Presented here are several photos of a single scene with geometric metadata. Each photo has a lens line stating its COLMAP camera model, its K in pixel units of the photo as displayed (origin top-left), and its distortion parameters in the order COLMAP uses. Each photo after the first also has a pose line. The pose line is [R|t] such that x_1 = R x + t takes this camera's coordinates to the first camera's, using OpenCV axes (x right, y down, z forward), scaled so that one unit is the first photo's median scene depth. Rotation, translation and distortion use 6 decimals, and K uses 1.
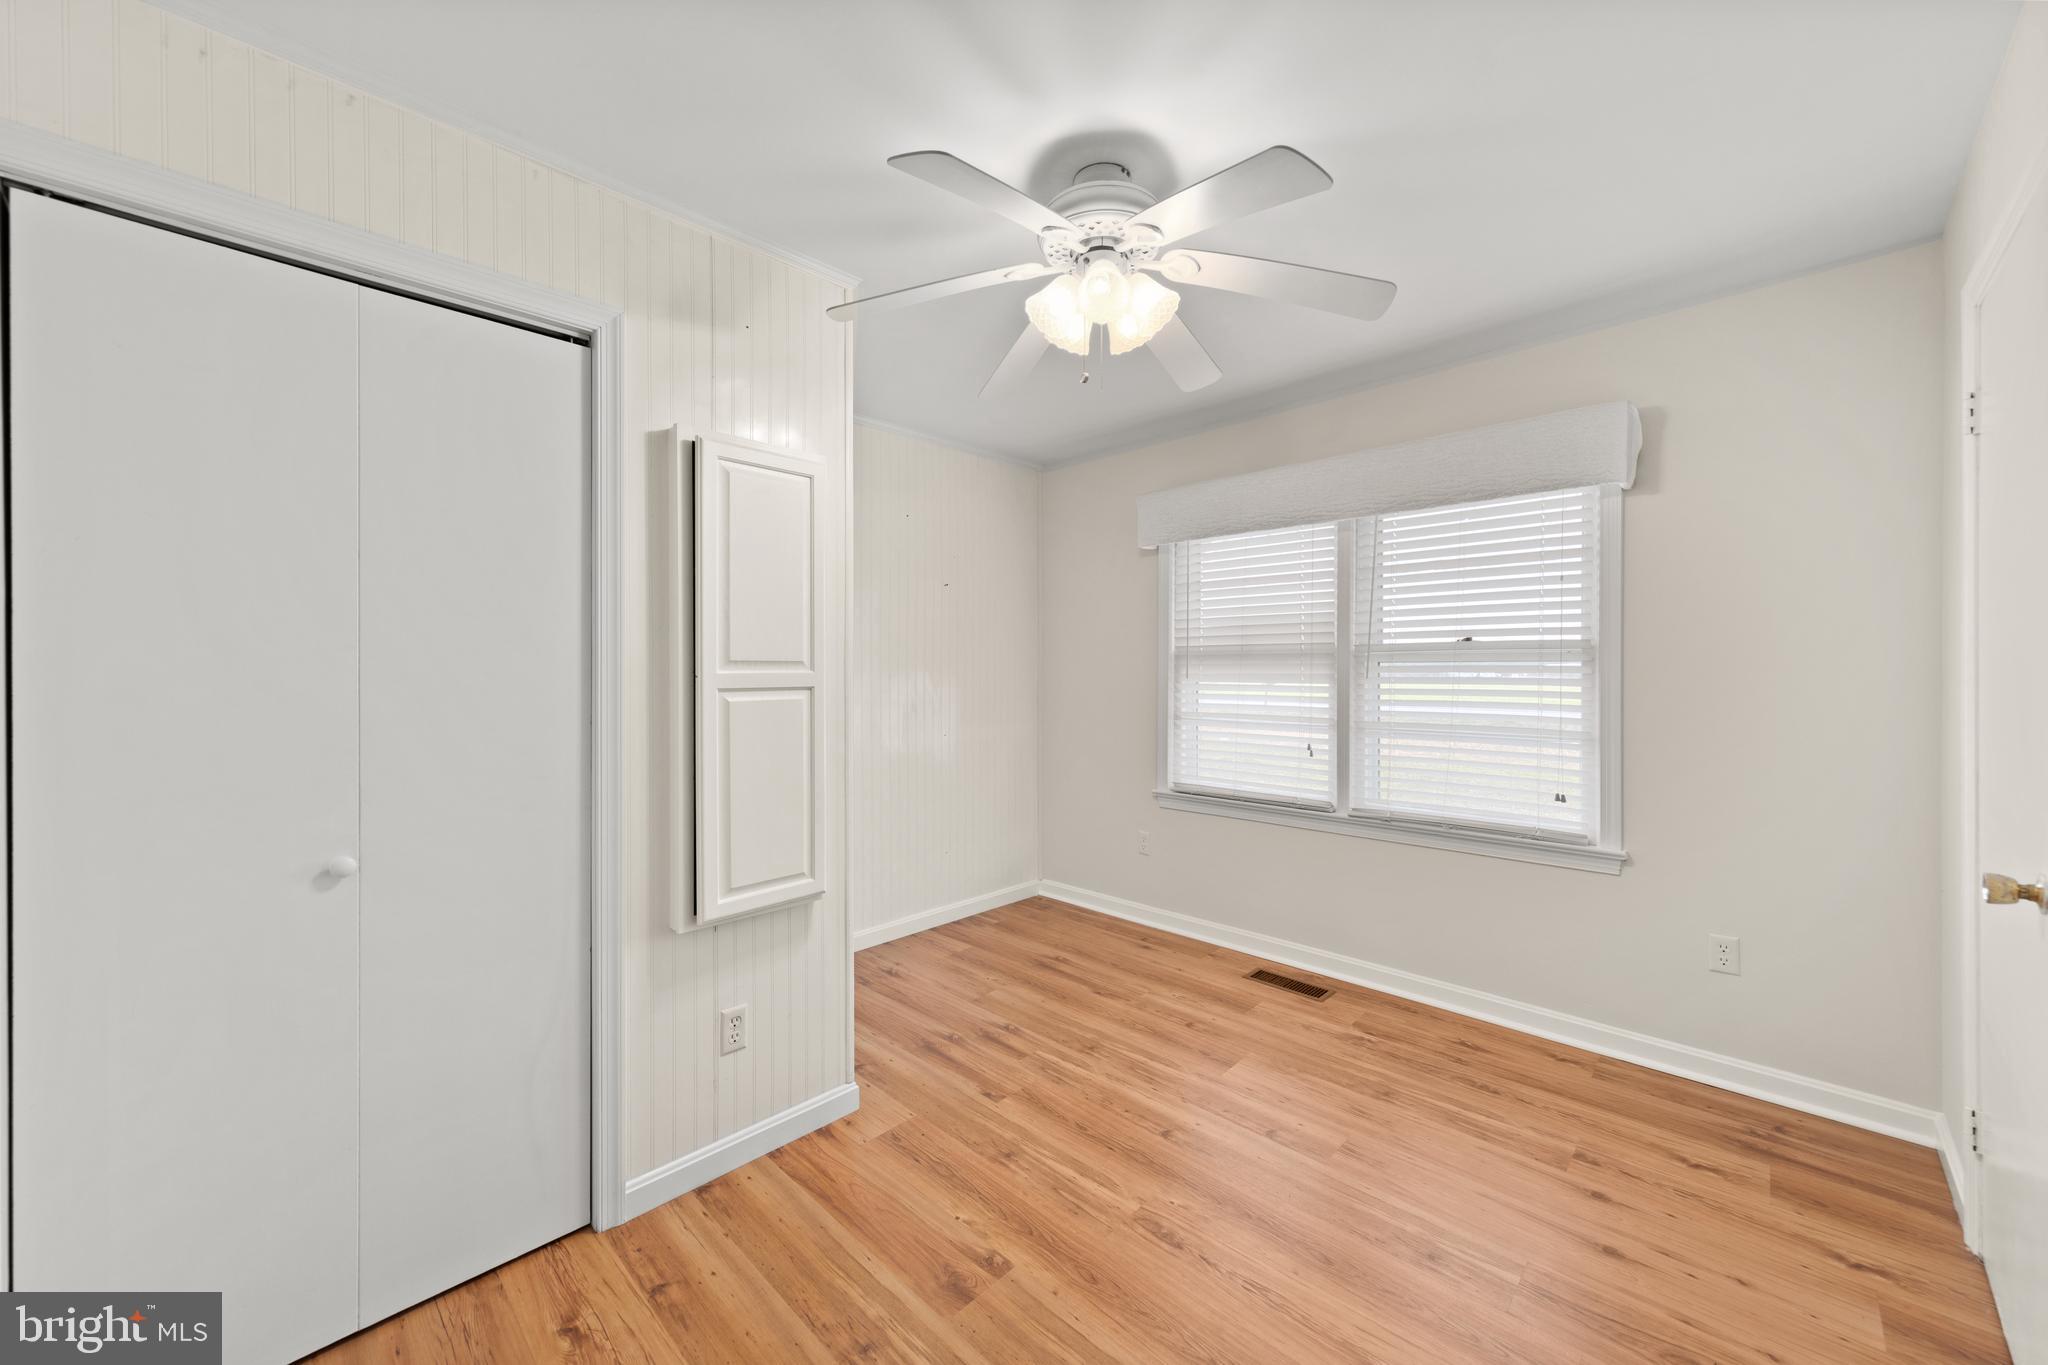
lens RADIAL K [[760.7, 0, 1032.4], [0, 760.7, 668.2], [0, 0, 1]] dist [0.002383, 0.000087]
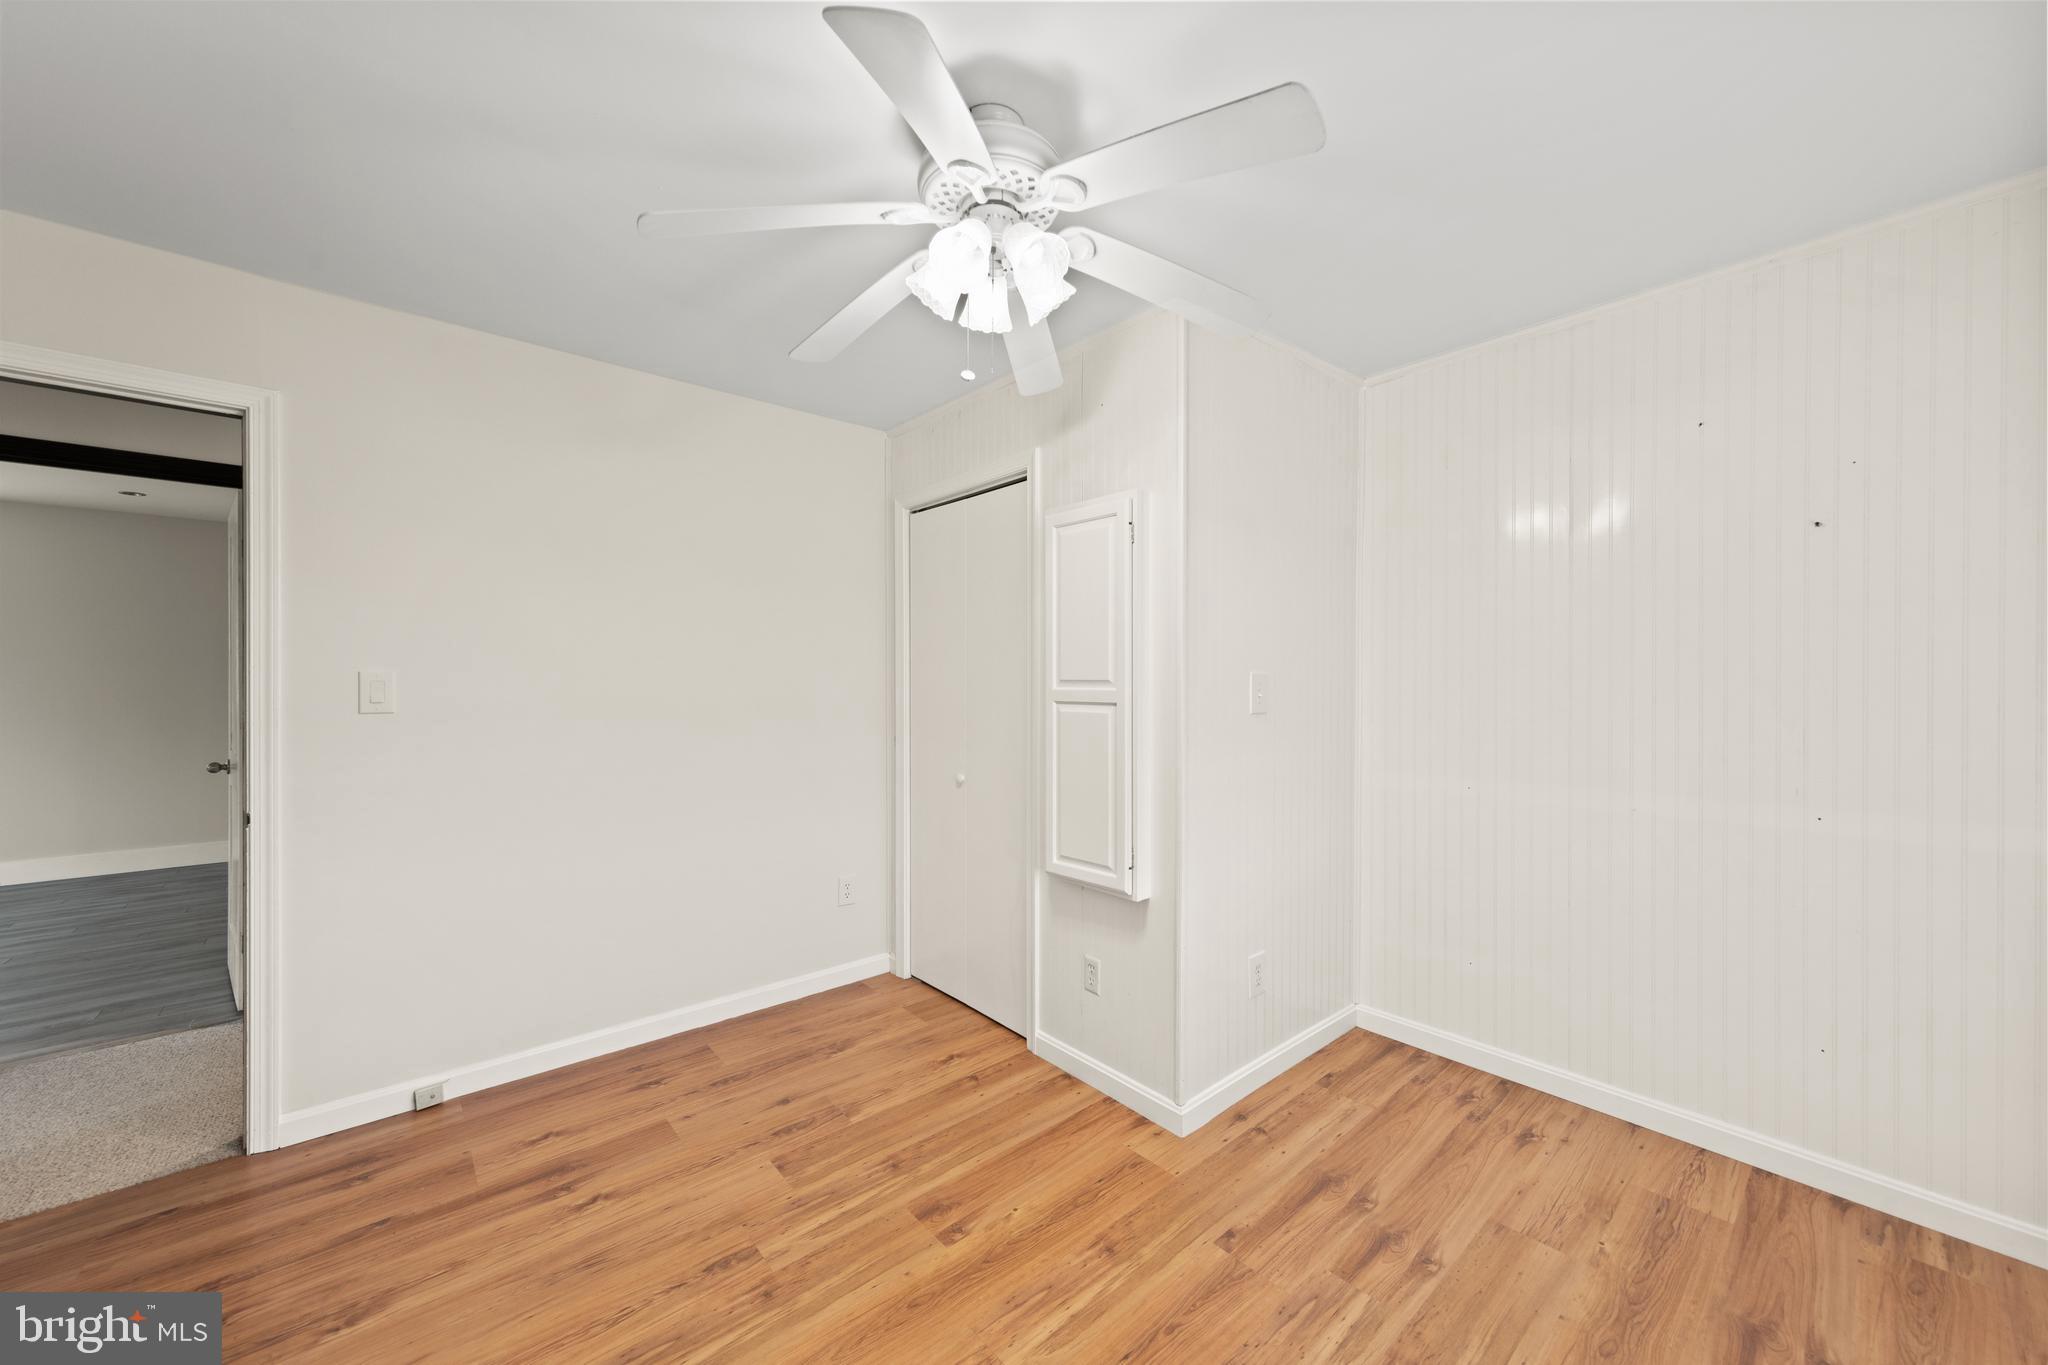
lens RADIAL K [[760.7, 0, 1032.4], [0, 760.7, 682.8], [0, 0, 1]] dist [0.002383, 0.000087]
pose [[-0.083229, 0.010144, -0.996479, 0.865822], [-0.003058, 0.999941, 0.010434, -0.016149], [0.996526, 0.003915, -0.083193, 1.018767]]
